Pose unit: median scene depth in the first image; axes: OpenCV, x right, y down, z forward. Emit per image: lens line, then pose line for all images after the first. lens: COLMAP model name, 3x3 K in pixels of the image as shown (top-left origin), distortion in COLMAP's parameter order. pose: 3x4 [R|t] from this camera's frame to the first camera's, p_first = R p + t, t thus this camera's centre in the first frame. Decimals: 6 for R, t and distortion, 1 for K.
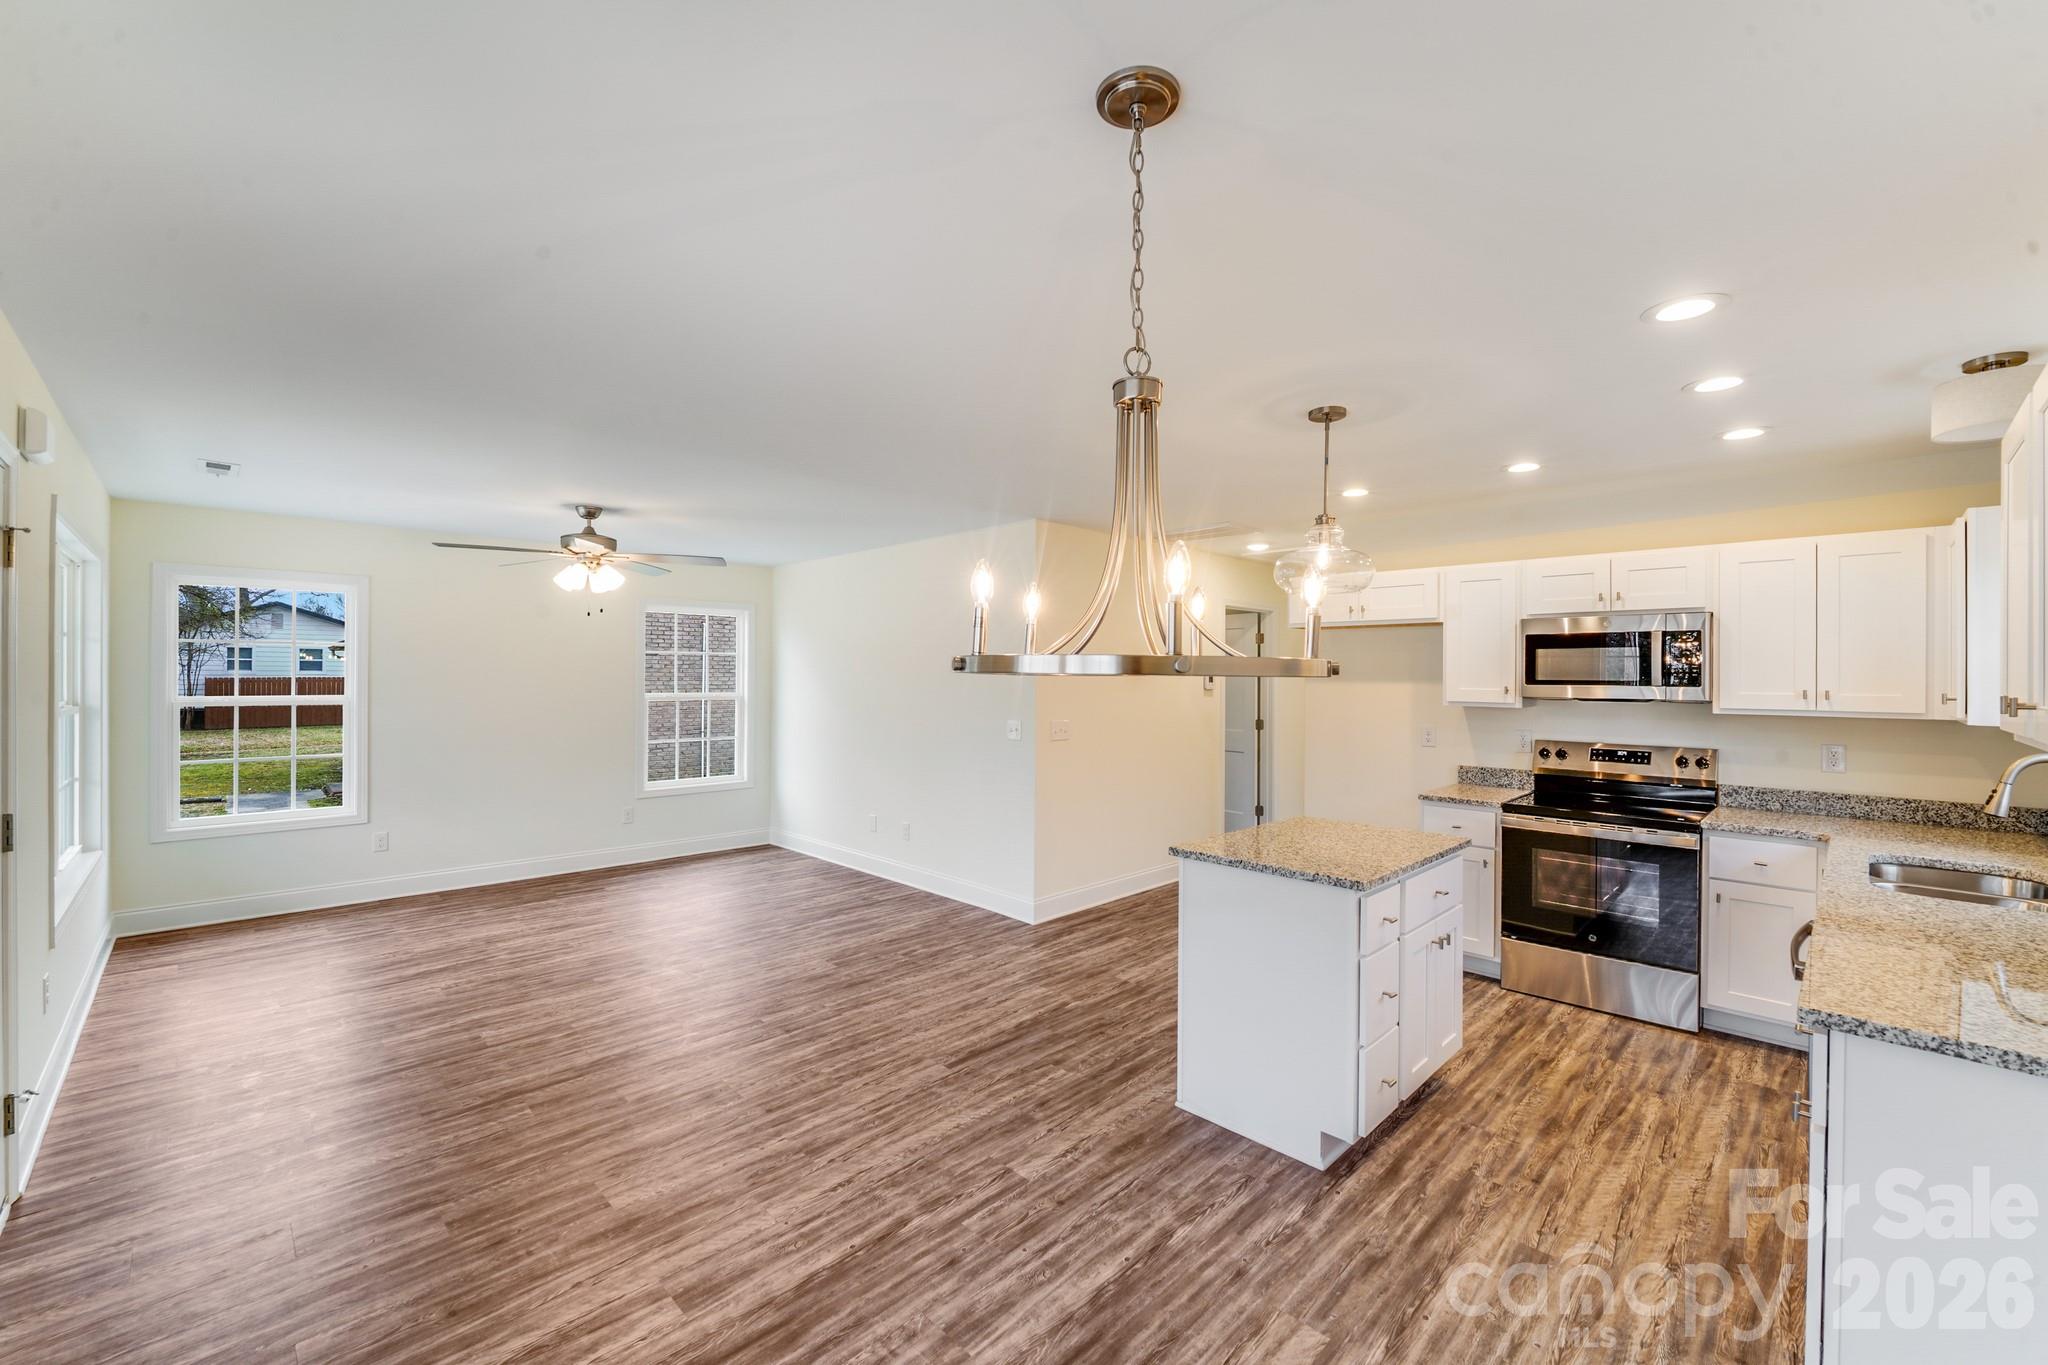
lens RADIAL K [[830.1, 0, 1014.9], [0, 830.1, 674.9], [0, 0, 1]] dist [-0.001063, -0.006166]
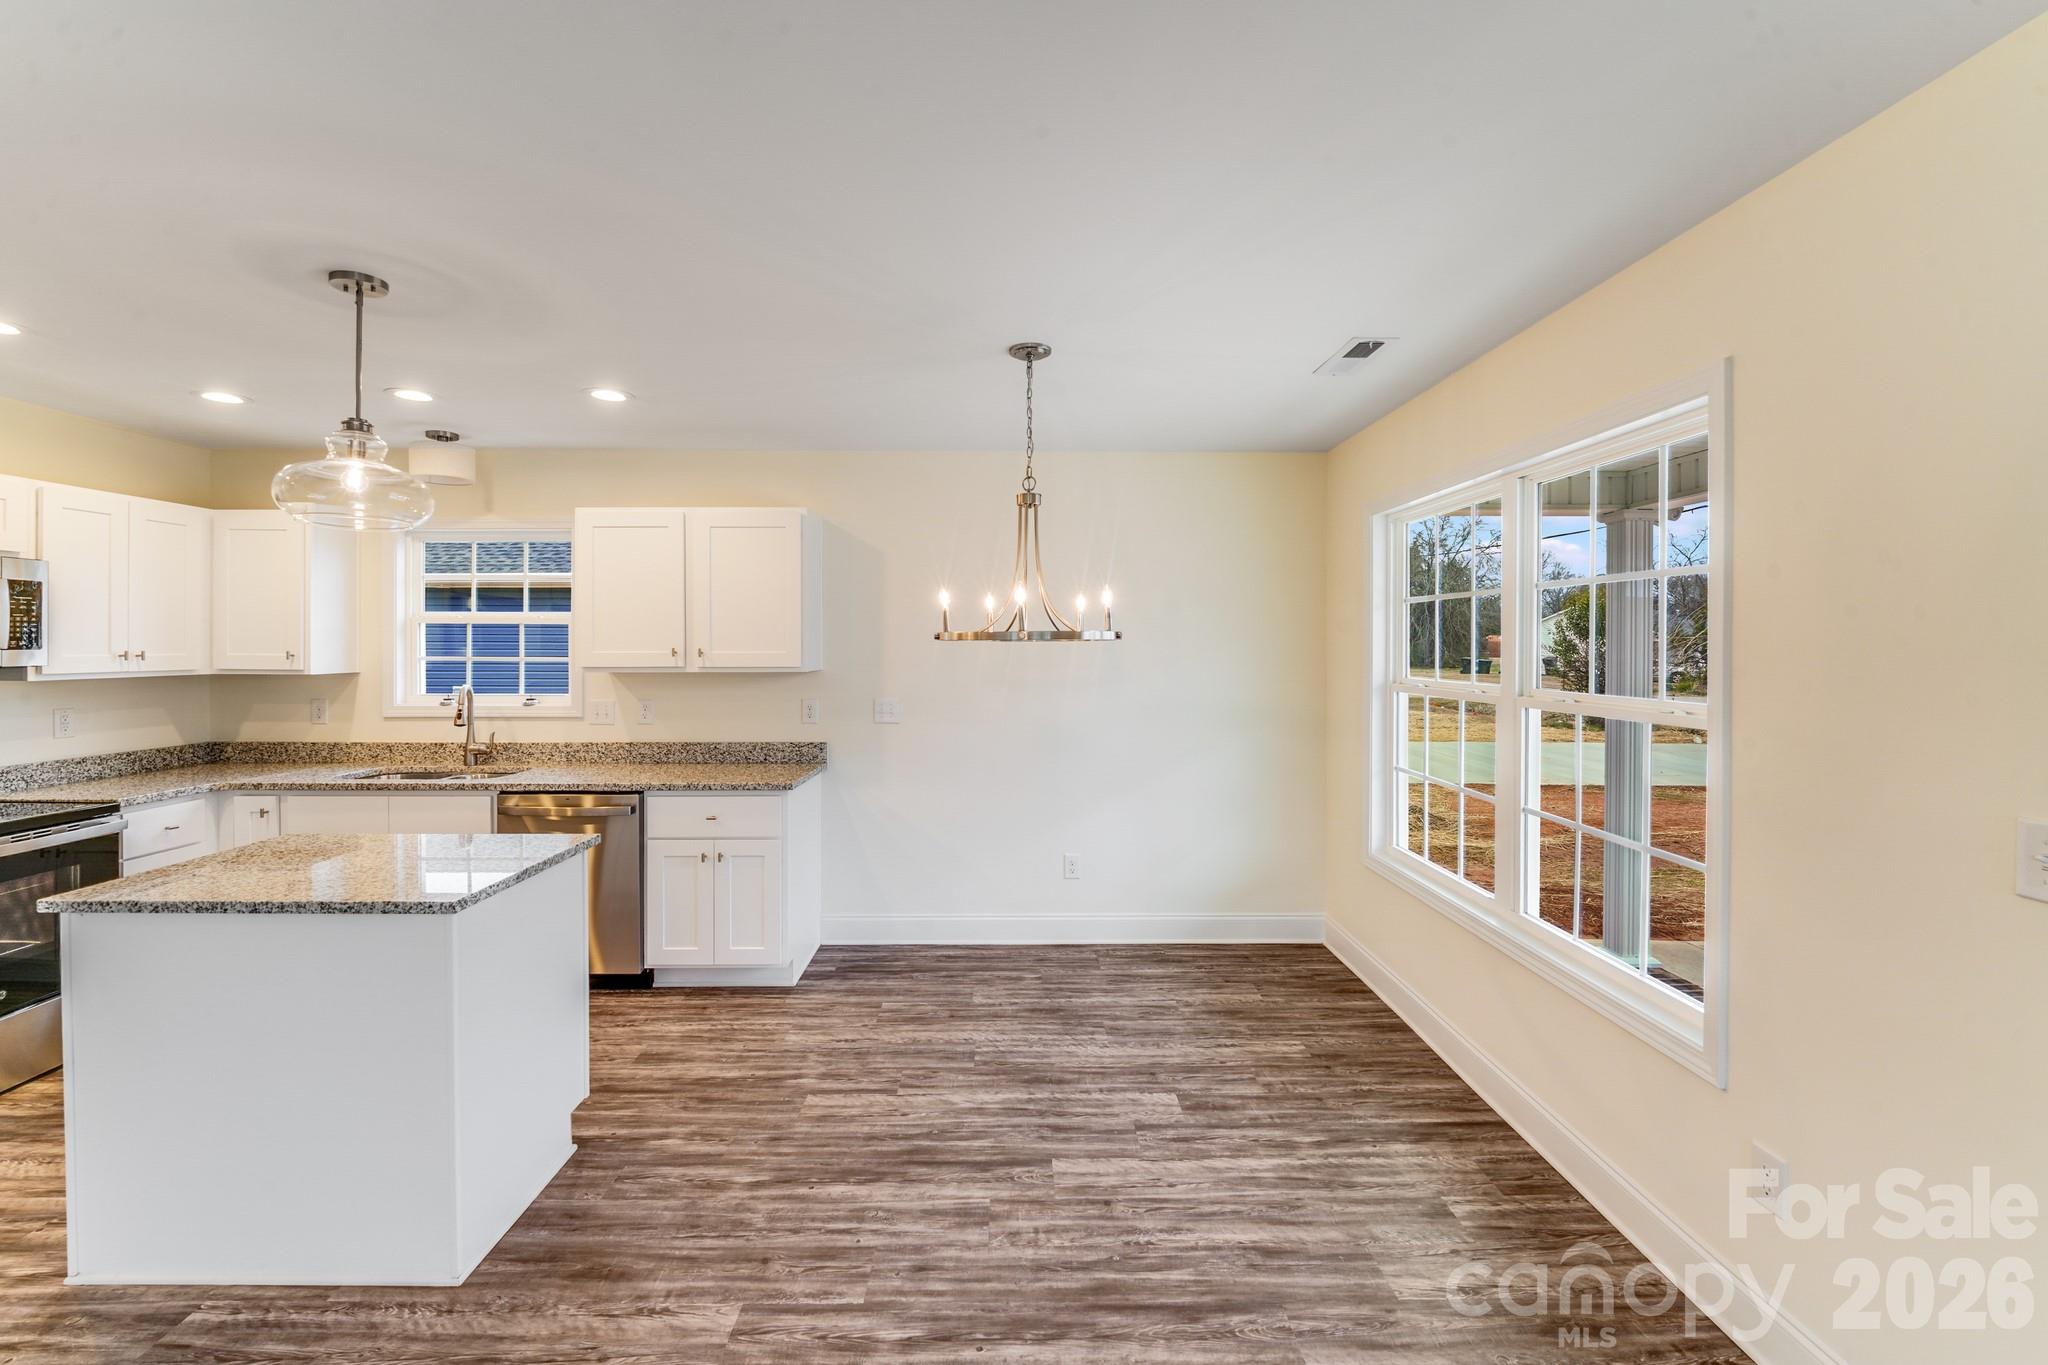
lens RADIAL K [[842.8, 0, 1018.9], [0, 842.8, 646.2], [0, 0, 1]] dist [-0.001479, -0.005302]
pose [[-0.720204, -0.008303, 0.693712, -0.454203], [-0.004970, 0.999964, 0.006809, 0.000598], [-0.693744, 0.001457, -0.720220, 0.903844]]
